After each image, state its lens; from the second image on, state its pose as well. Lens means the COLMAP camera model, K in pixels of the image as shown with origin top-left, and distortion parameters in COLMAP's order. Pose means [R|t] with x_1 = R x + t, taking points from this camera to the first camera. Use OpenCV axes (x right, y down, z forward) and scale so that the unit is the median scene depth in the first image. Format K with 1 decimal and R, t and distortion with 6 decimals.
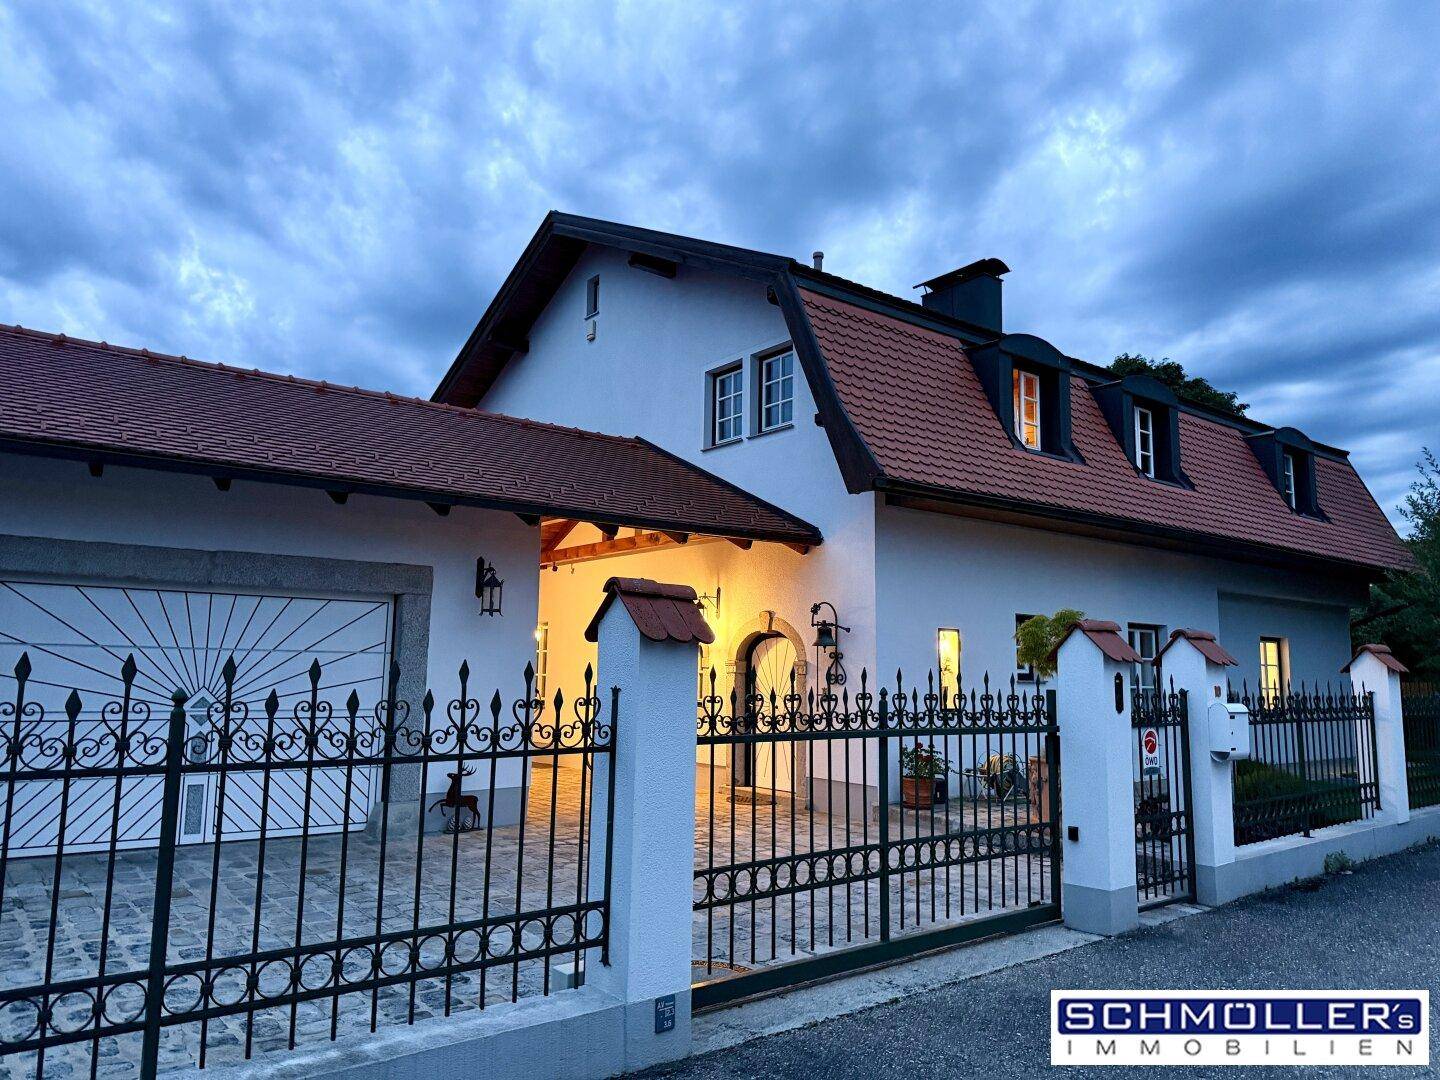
lens RADIAL K [[988.1, 0, 720.0], [0, 988.1, 540.0], [0, 0, 1]] dist [-0.007101, 0.002602]
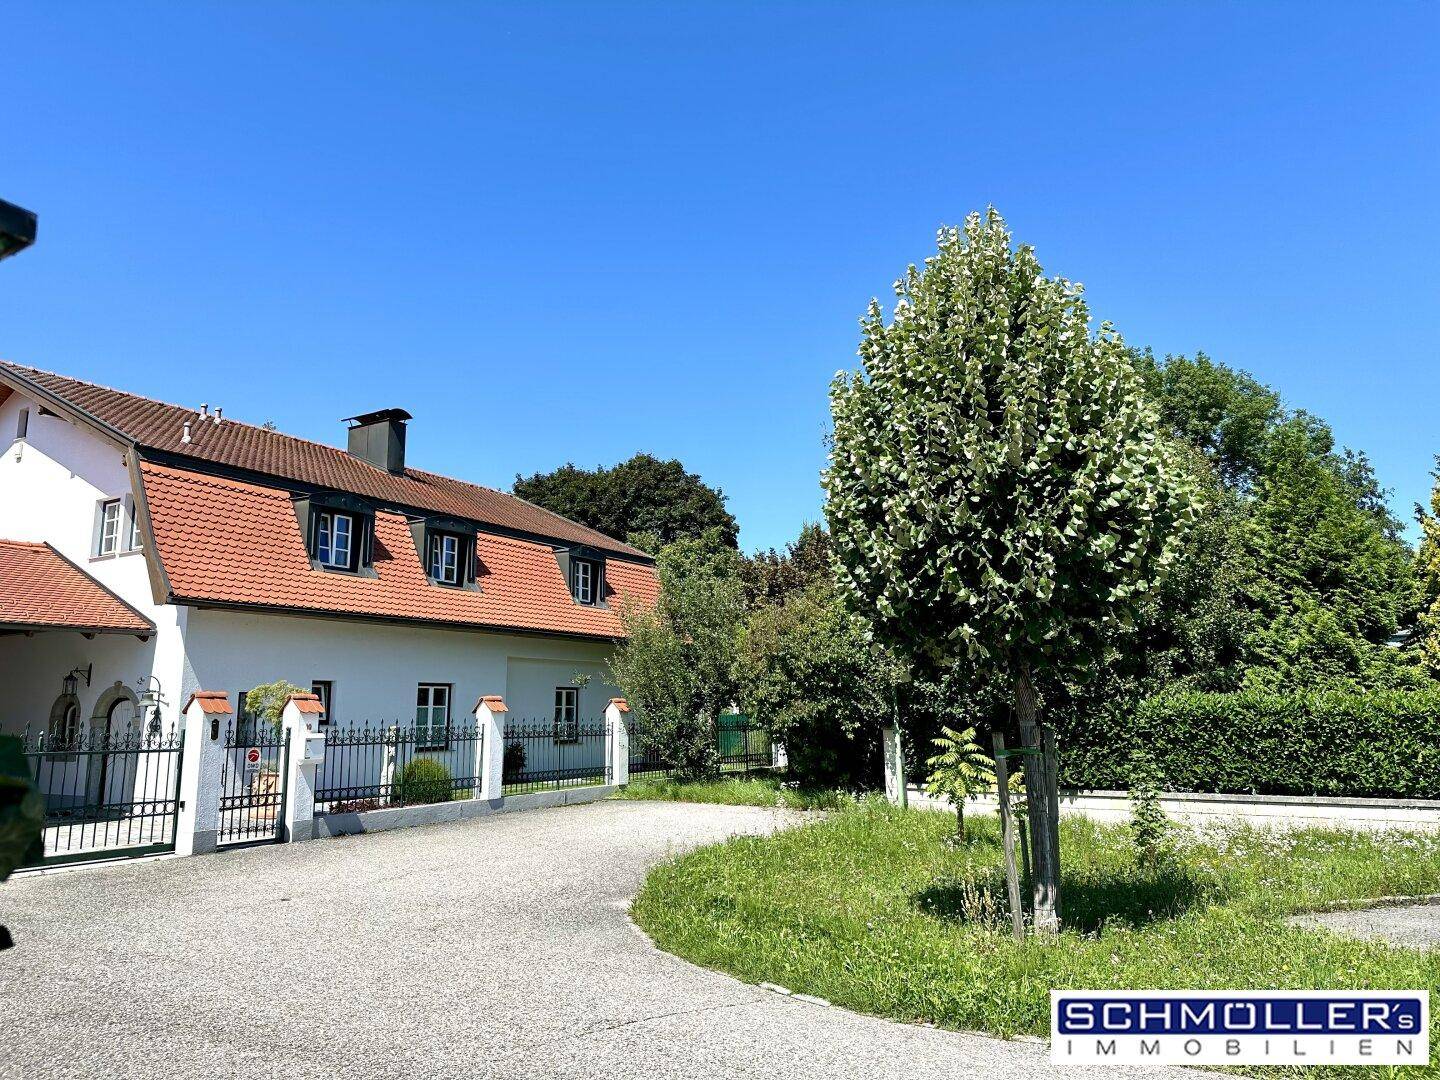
lens RADIAL K [[988.1, 0, 720.0], [0, 988.1, 540.0], [0, 0, 1]] dist [-0.007101, 0.002602]
pose [[0.930770, 0.036303, 0.363799, 0.306442], [-0.017800, 0.998378, -0.054087, -0.063997], [-0.365173, 0.043867, 0.929906, -0.588144]]
